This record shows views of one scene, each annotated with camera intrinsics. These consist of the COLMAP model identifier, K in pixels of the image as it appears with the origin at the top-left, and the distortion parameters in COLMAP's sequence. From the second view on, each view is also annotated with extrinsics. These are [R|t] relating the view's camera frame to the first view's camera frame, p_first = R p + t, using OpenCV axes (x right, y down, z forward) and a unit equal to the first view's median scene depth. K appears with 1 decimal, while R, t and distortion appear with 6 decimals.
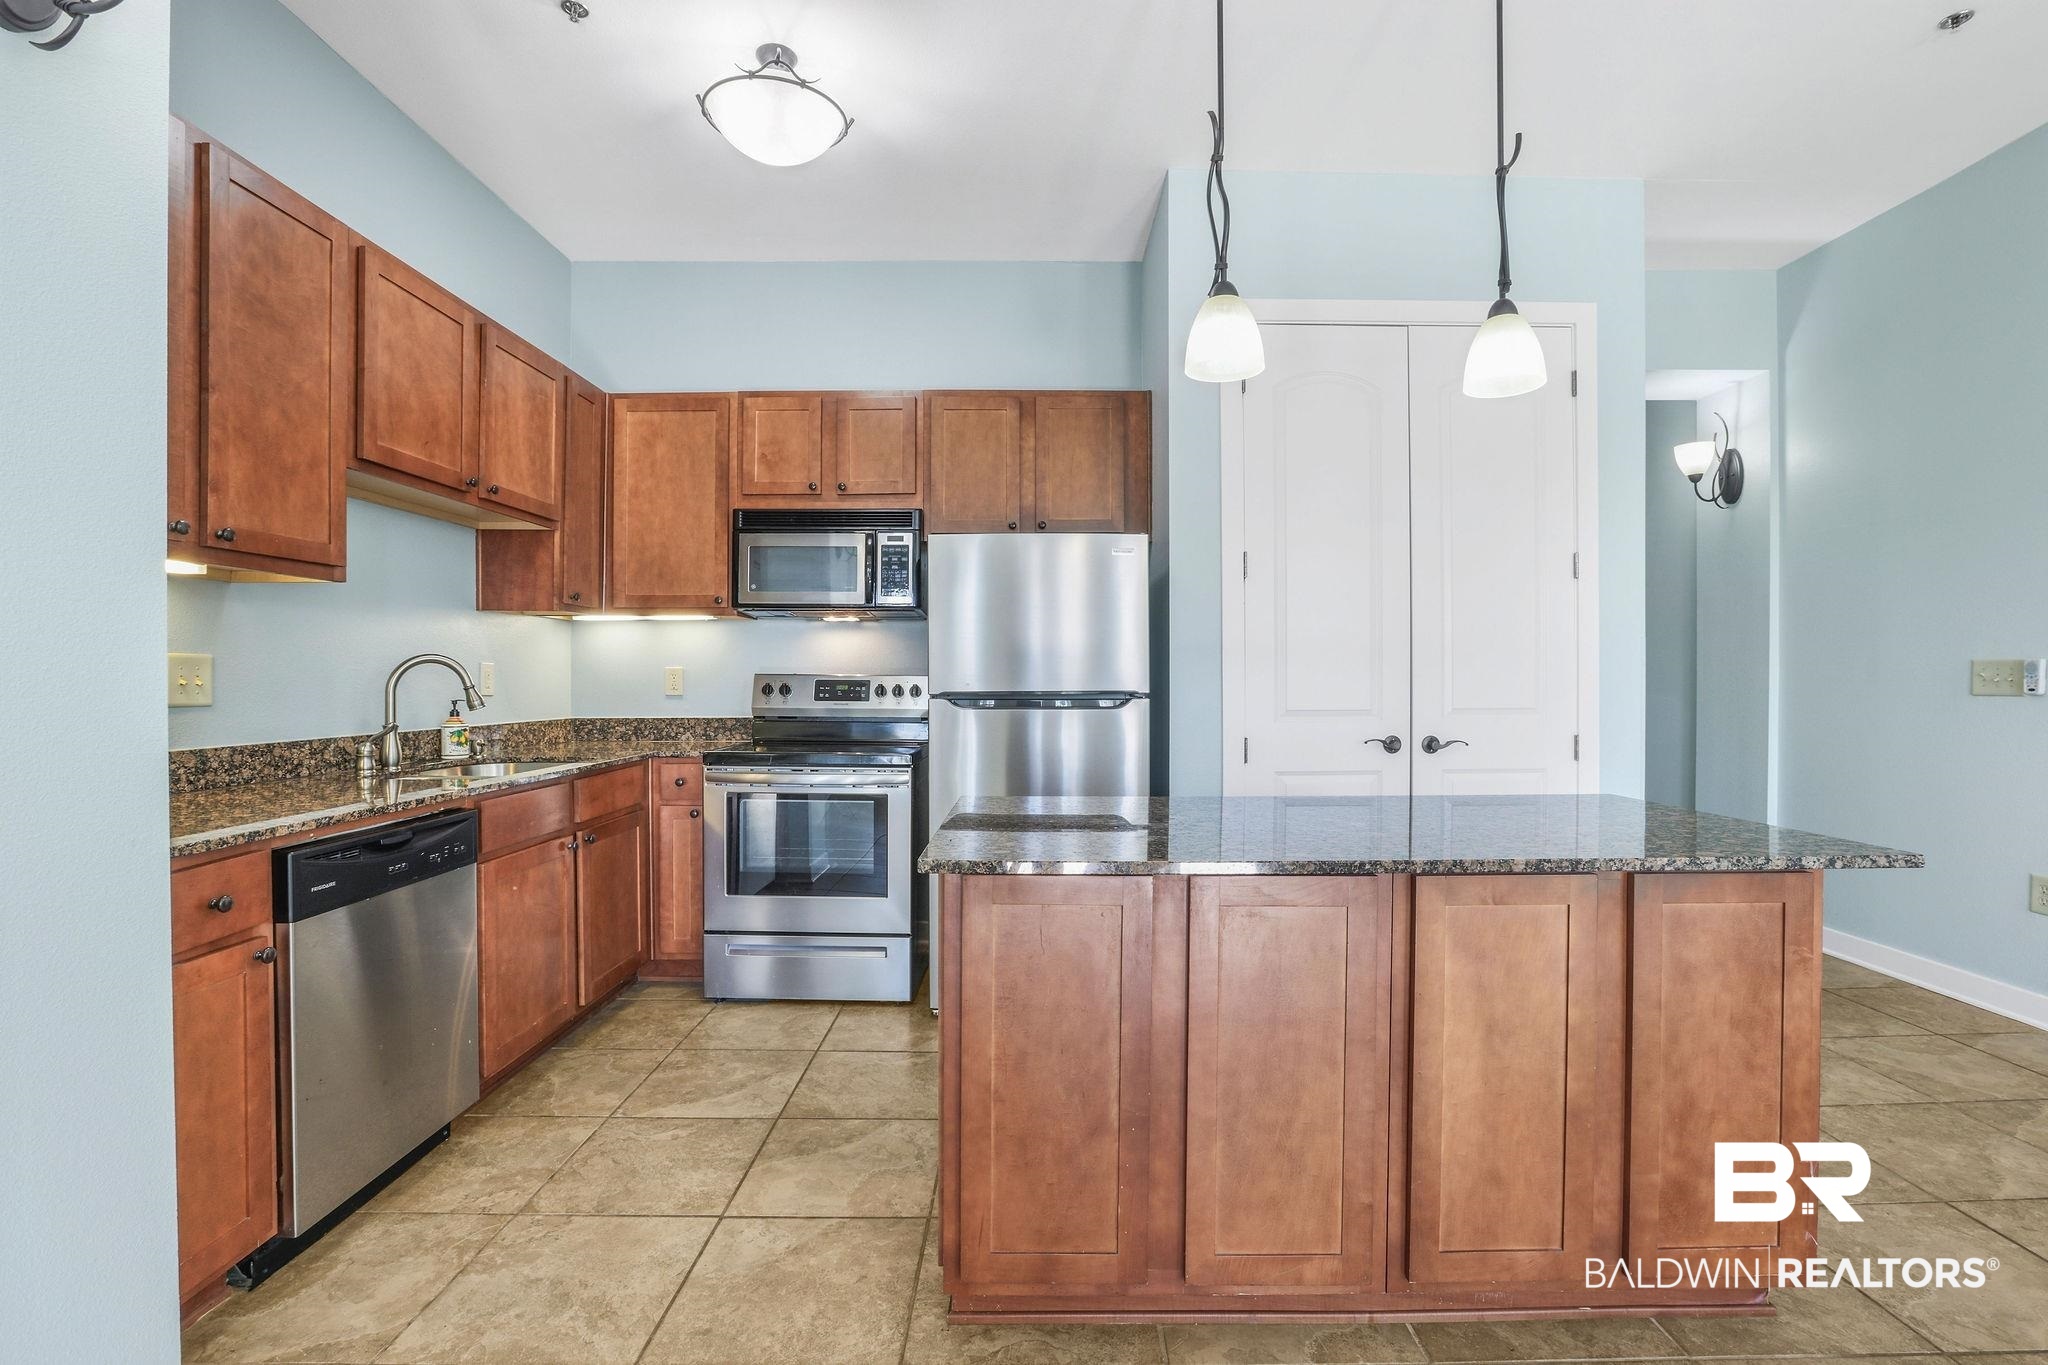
lens RADIAL K [[941.5, 0, 1036.3], [0, 941.5, 685.0], [0, 0, 1]] dist [-0.062086, 0.030487]
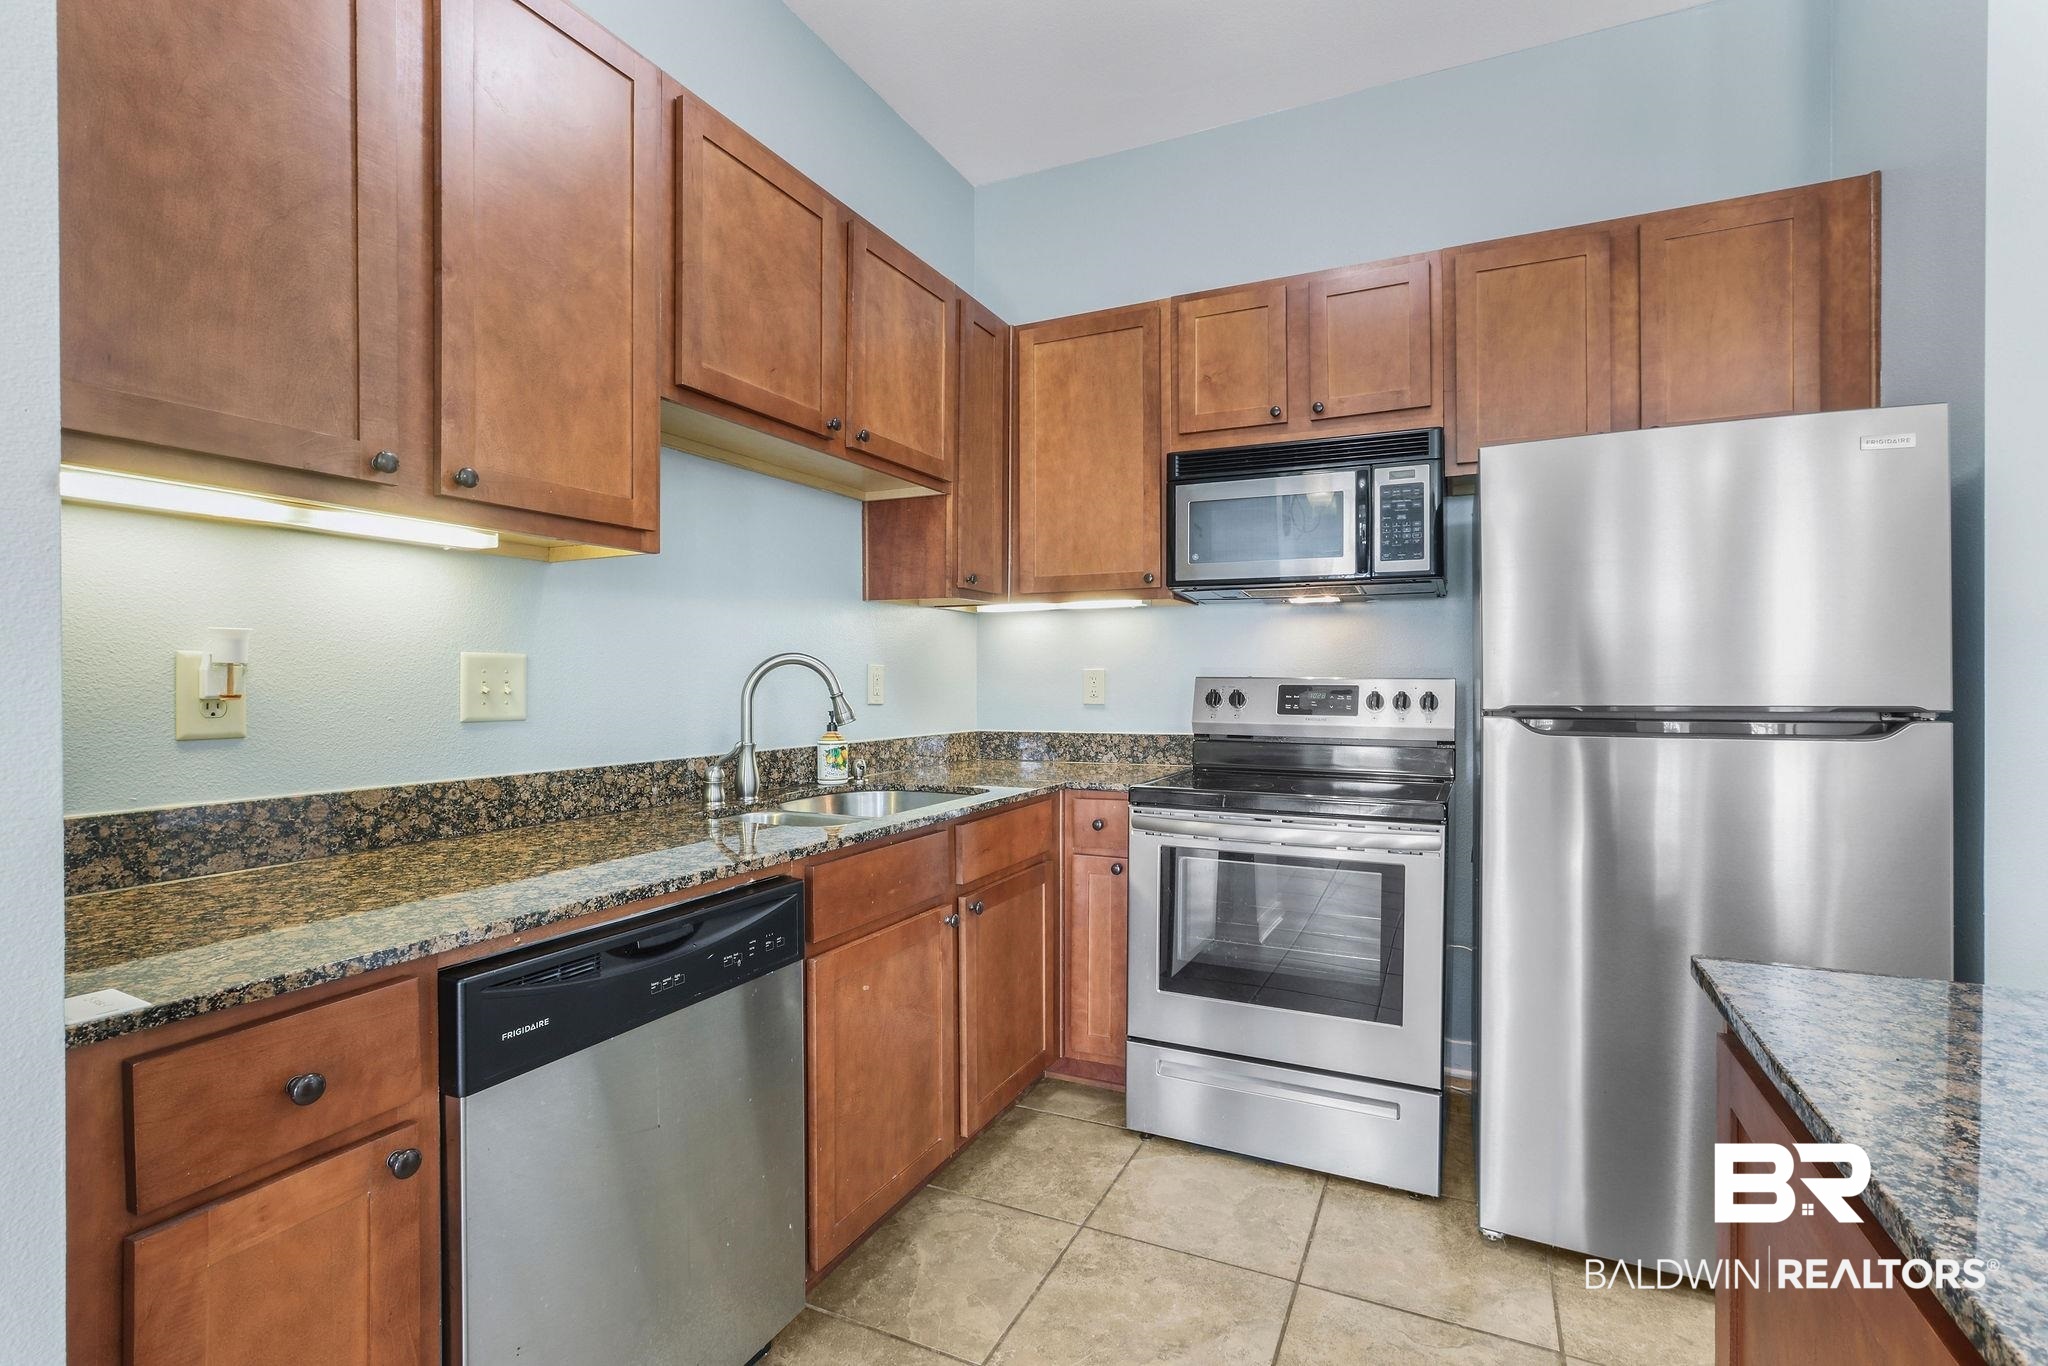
lens RADIAL K [[941.5, 0, 1036.3], [0, 941.5, 685.5], [0, 0, 1]] dist [-0.062086, 0.030487]
pose [[0.904867, -0.000260, -0.425695, -0.116377], [-0.001141, 0.999995, -0.003035, -0.003276], [0.425694, 0.003232, 0.904861, 0.323662]]
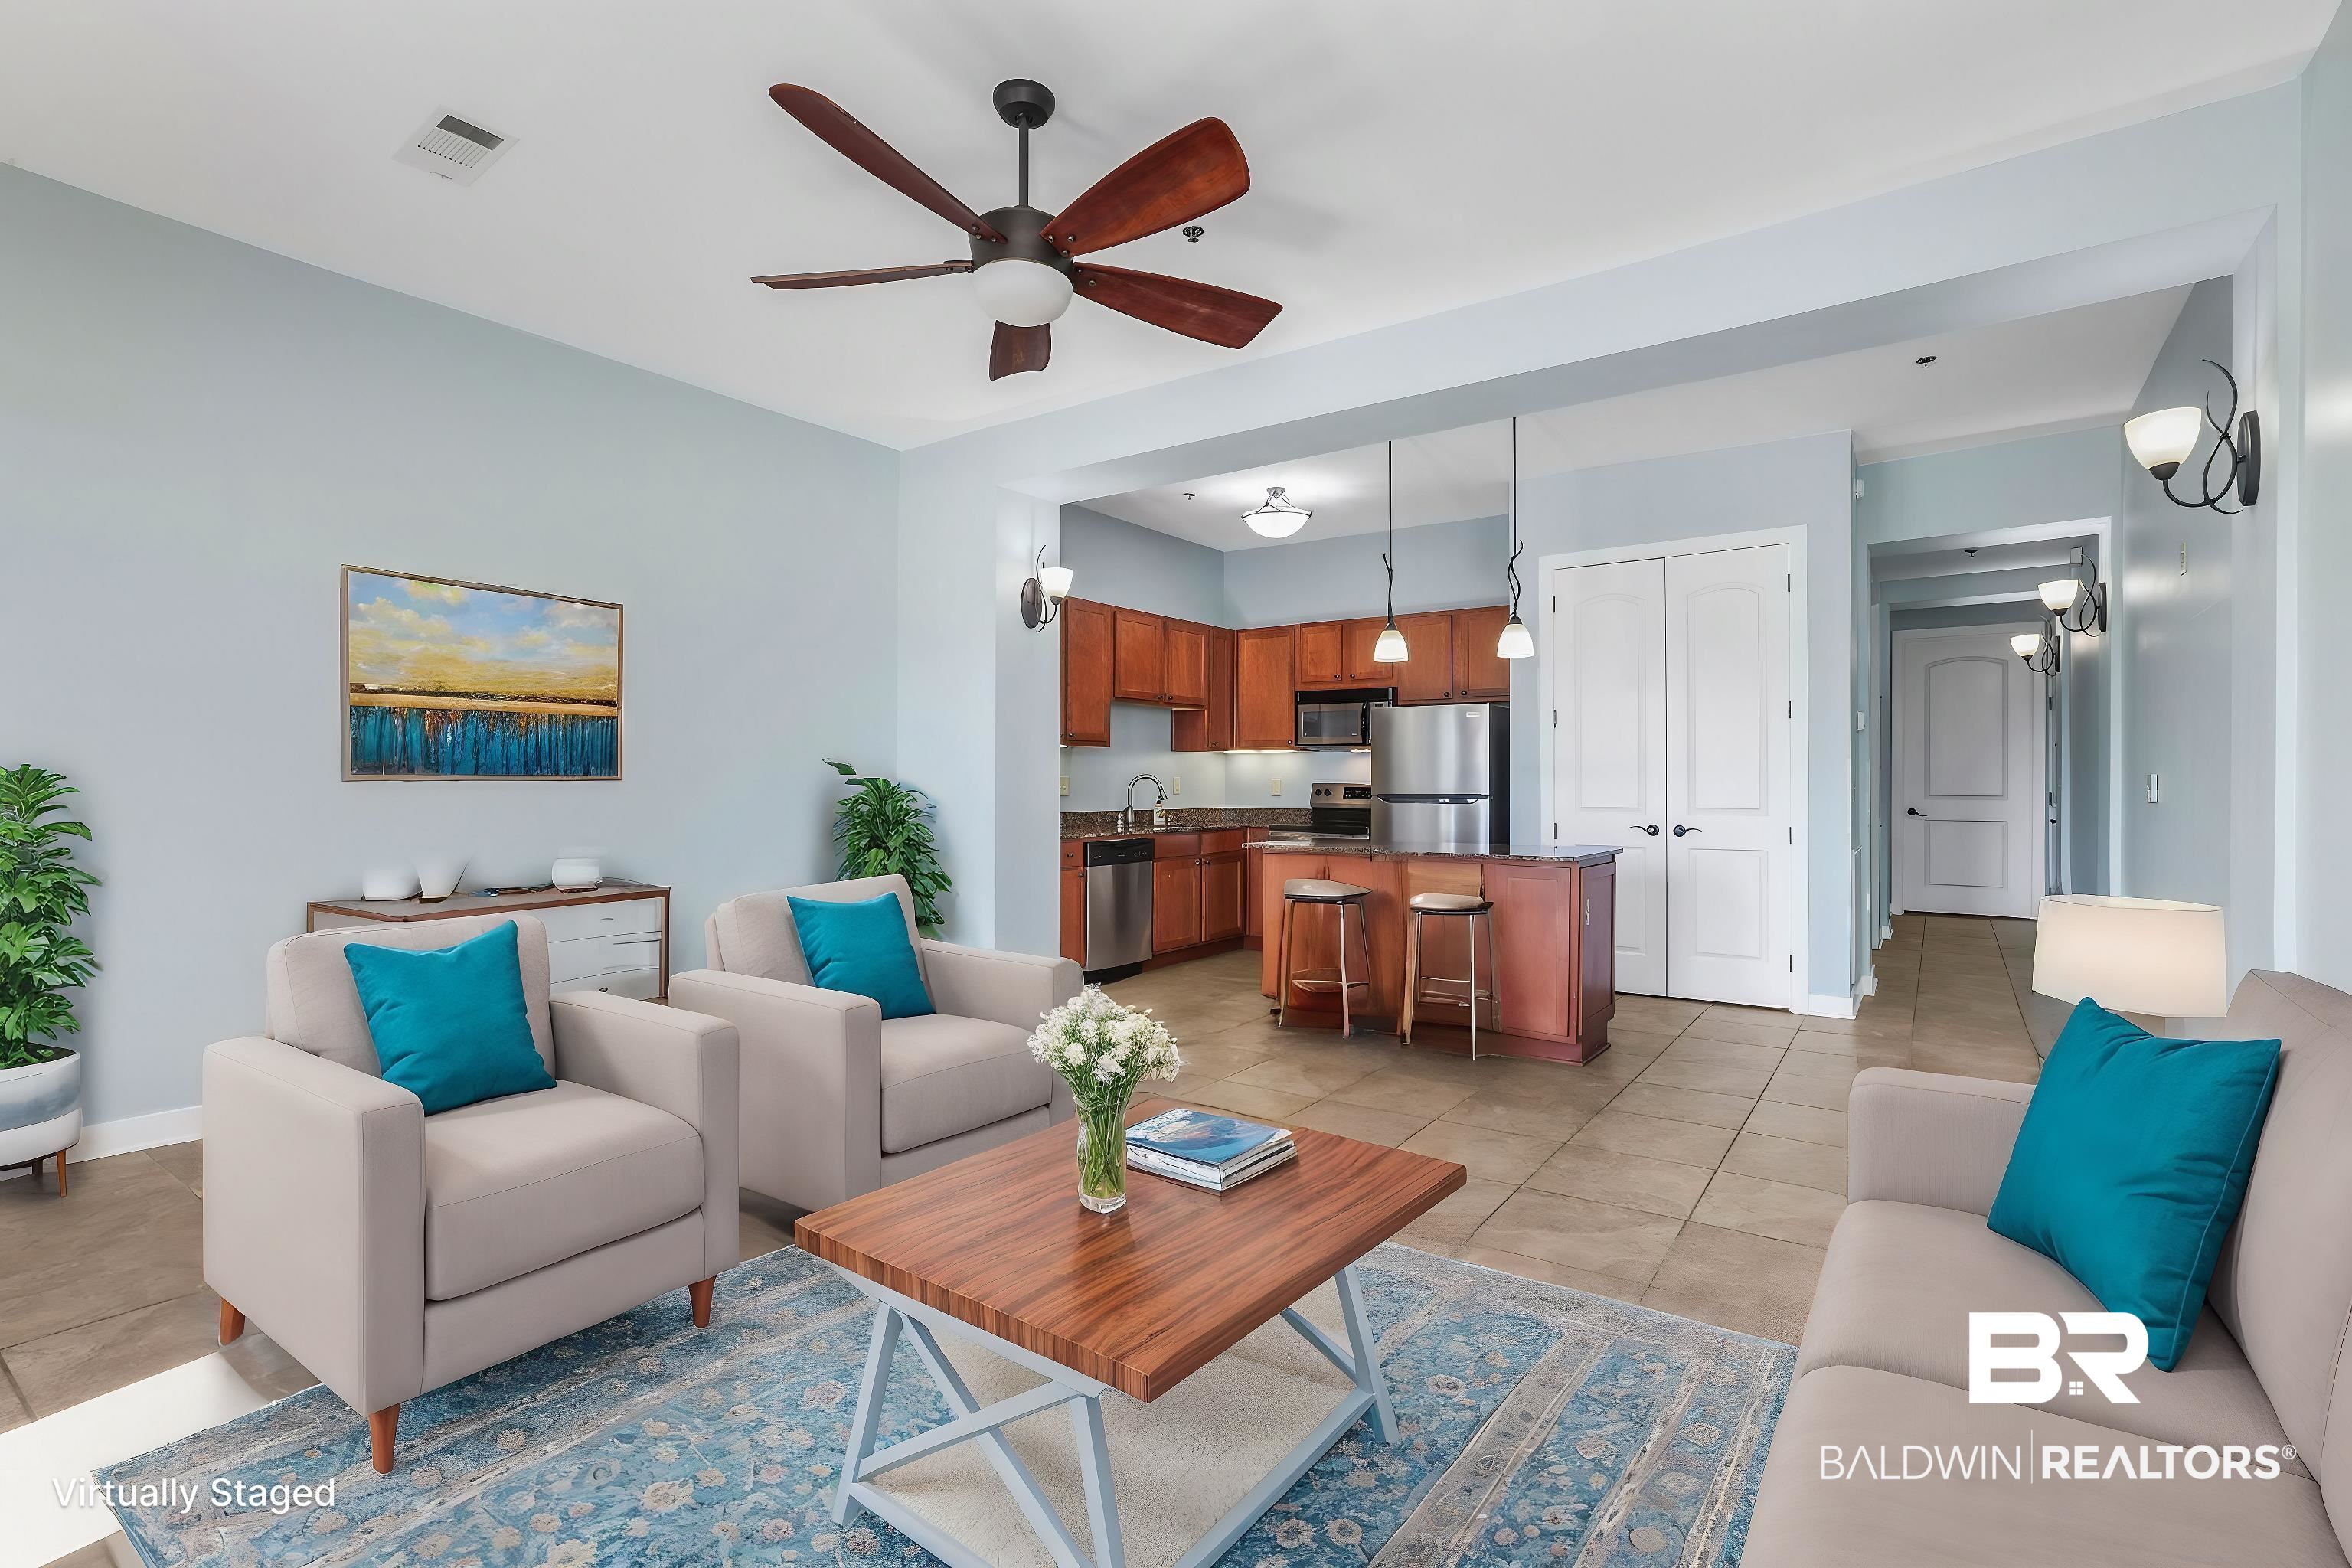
lens RADIAL K [[1081.3, 0, 1190.1], [0, 1081.3, 786.9], [0, 0, 1]] dist [-0.062086, 0.030487]
pose [[0.813922, 0.003088, -0.580967, 0.808662], [-0.006927, 0.999966, -0.004390, 0.005839], [0.580934, 0.007597, 0.813916, -0.904189]]
